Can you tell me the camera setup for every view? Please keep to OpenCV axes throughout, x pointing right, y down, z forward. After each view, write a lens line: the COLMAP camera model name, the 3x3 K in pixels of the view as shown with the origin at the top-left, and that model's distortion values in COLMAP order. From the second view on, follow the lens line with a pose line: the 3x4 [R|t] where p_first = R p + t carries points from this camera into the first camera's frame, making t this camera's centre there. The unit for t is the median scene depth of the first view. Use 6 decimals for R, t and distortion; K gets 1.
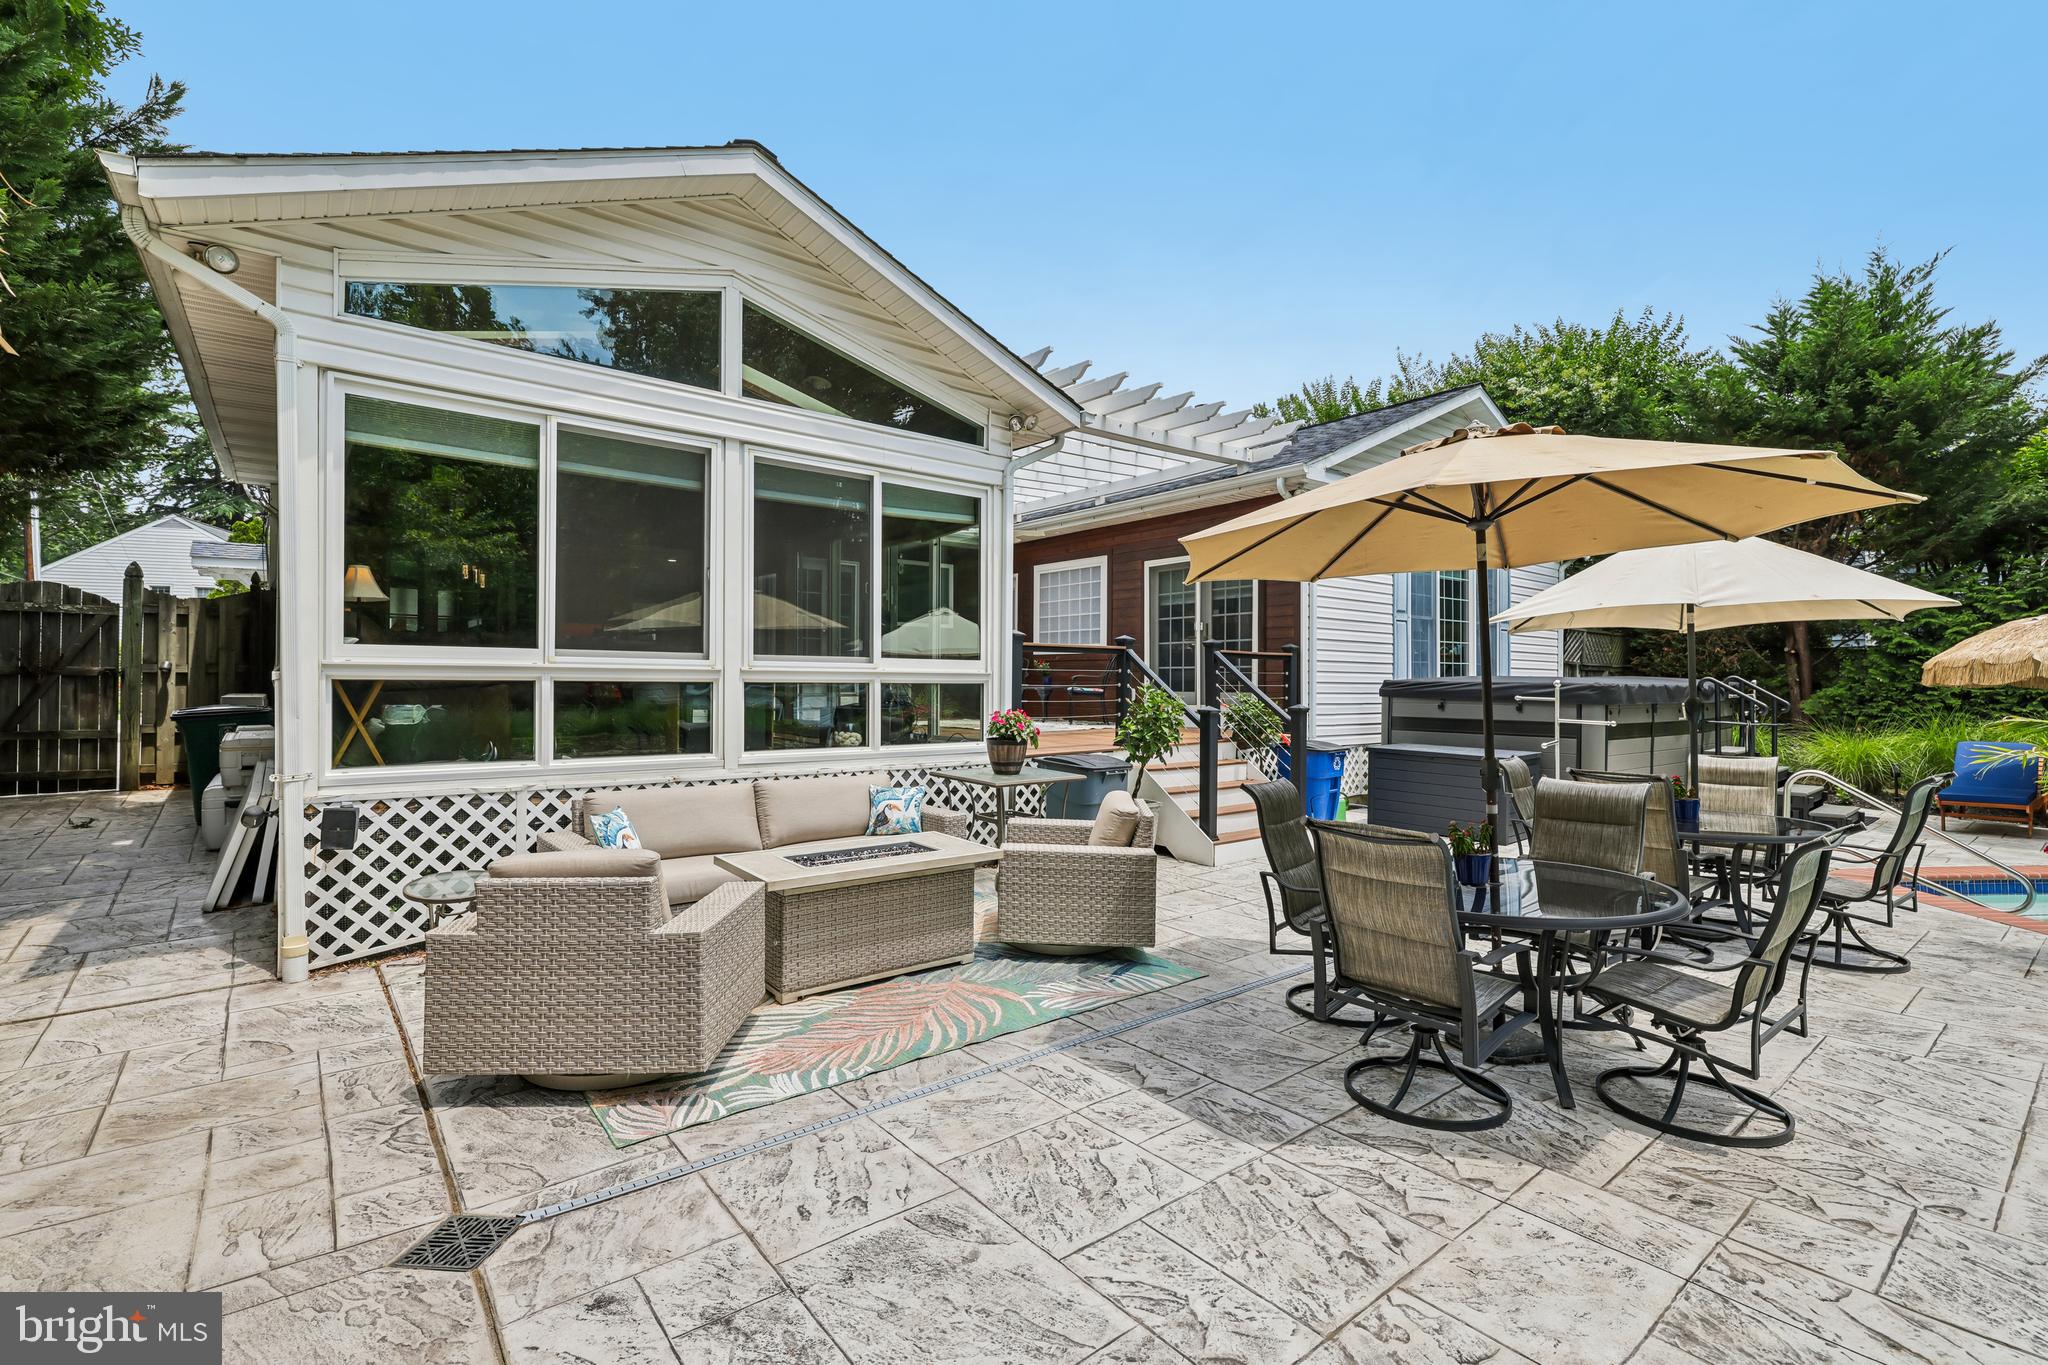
lens RADIAL K [[880.0, 0, 1015.4], [0, 880.0, 687.8], [0, 0, 1]] dist [-0.004019, 0.001390]
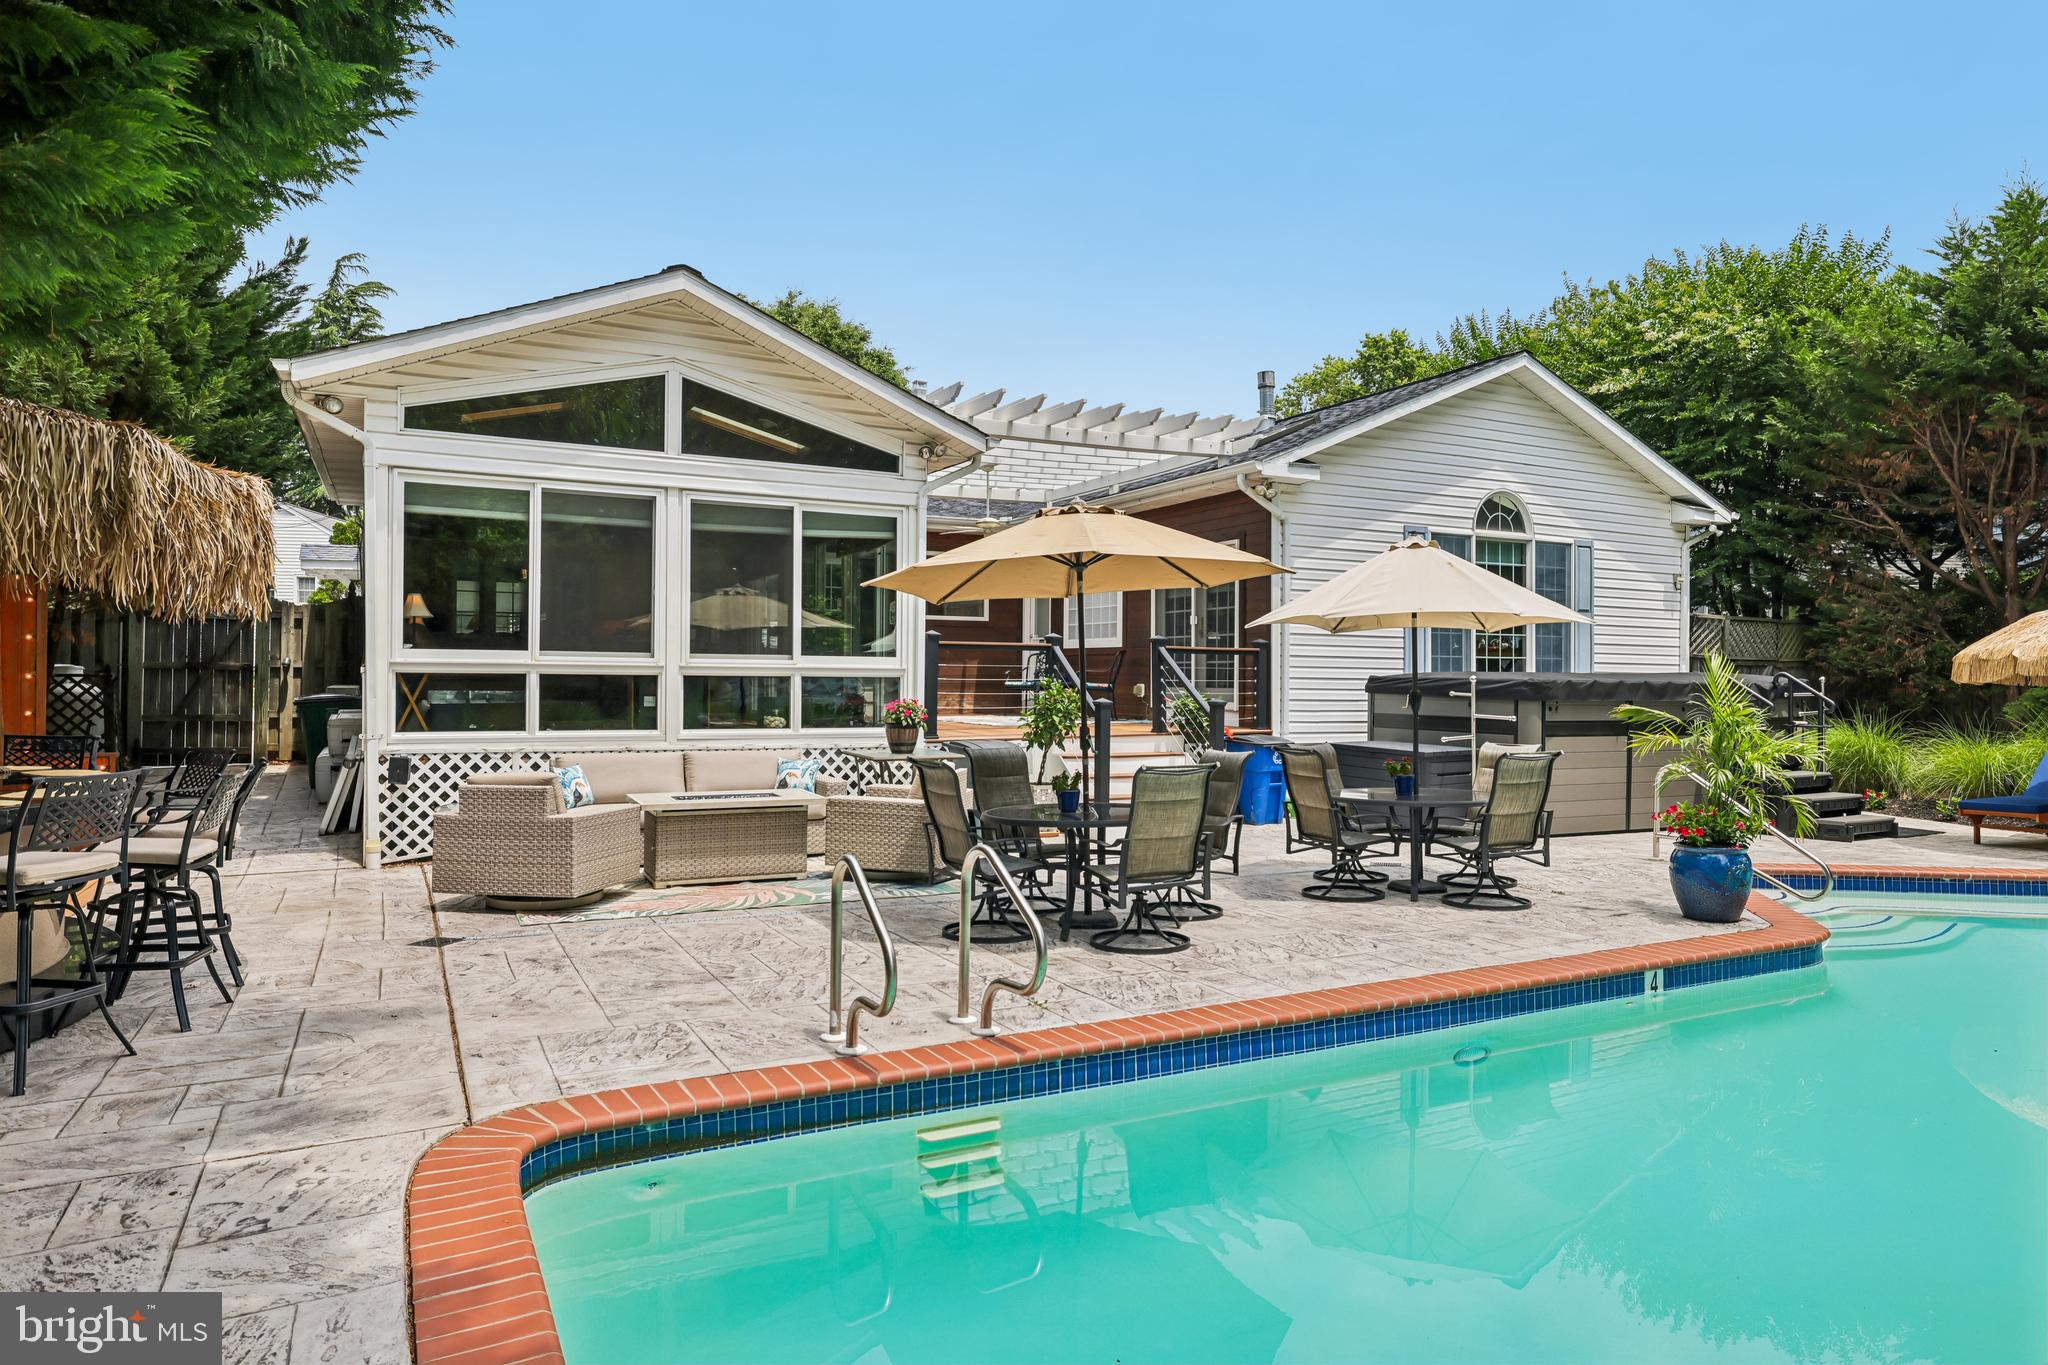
lens RADIAL K [[1213.4, 0, 1039.1], [0, 1213.4, 680.7], [0, 0, 1]] dist [-0.008577, -0.014729]
pose [[0.981128, 0.002622, -0.193341, 0.531611], [-0.003941, 0.999972, -0.006436, 0.010968], [0.193319, 0.007077, 0.981110, -0.618649]]
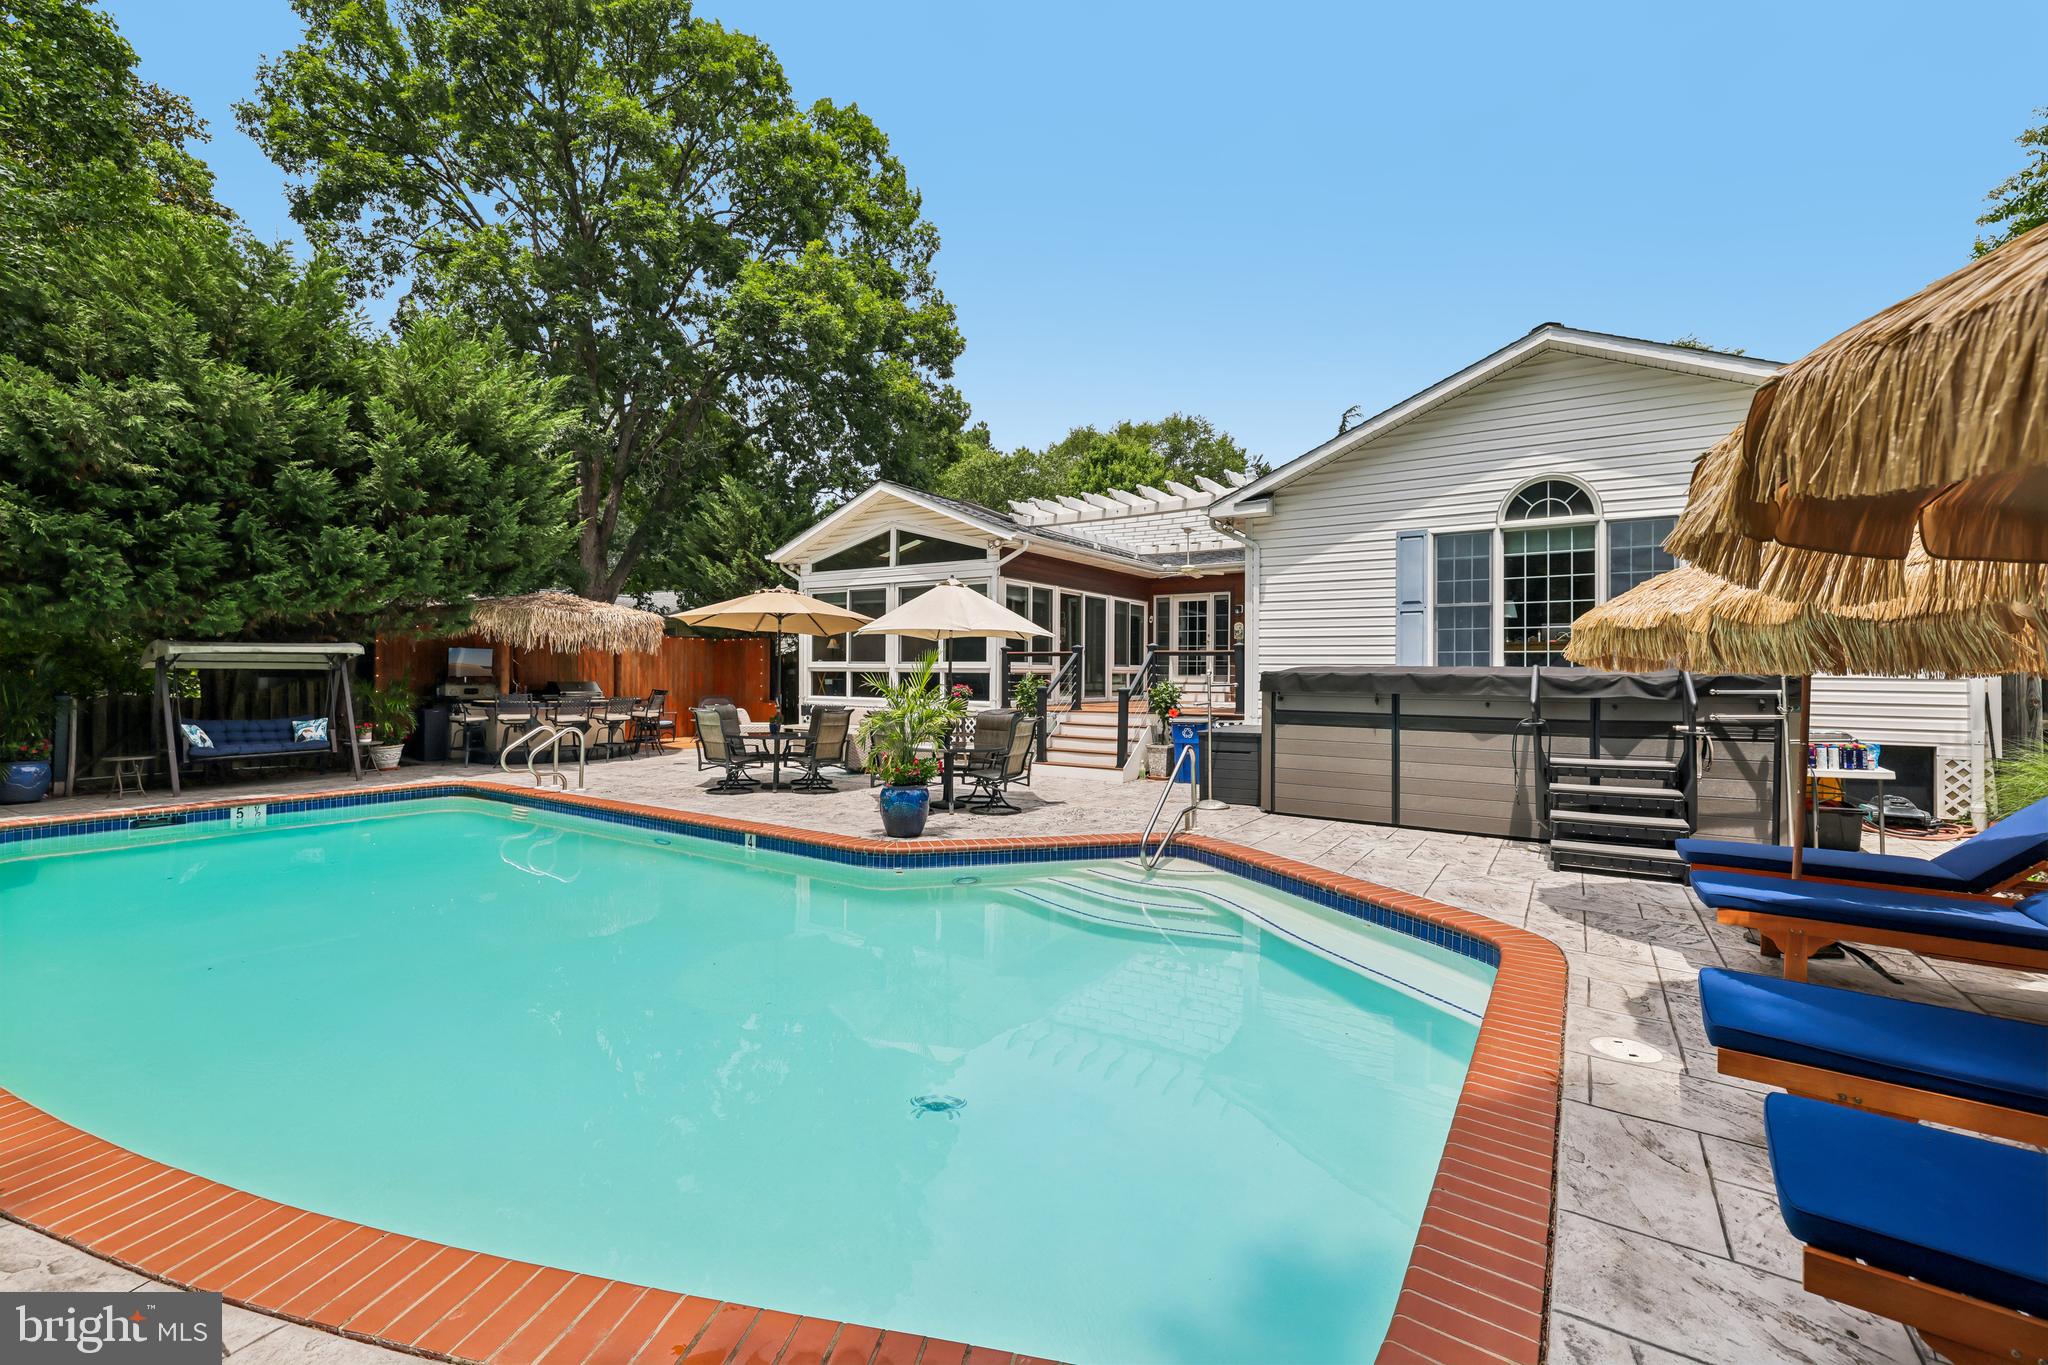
lens RADIAL K [[880.0, 0, 984.4], [0, 880.0, 668.4], [0, 0, 1]] dist [-0.004019, 0.001390]
pose [[0.293556, -0.004149, -0.955933, 2.281668], [-0.009326, 0.999931, -0.007203, -0.000580], [0.955896, 0.011029, 0.293497, 0.456523]]
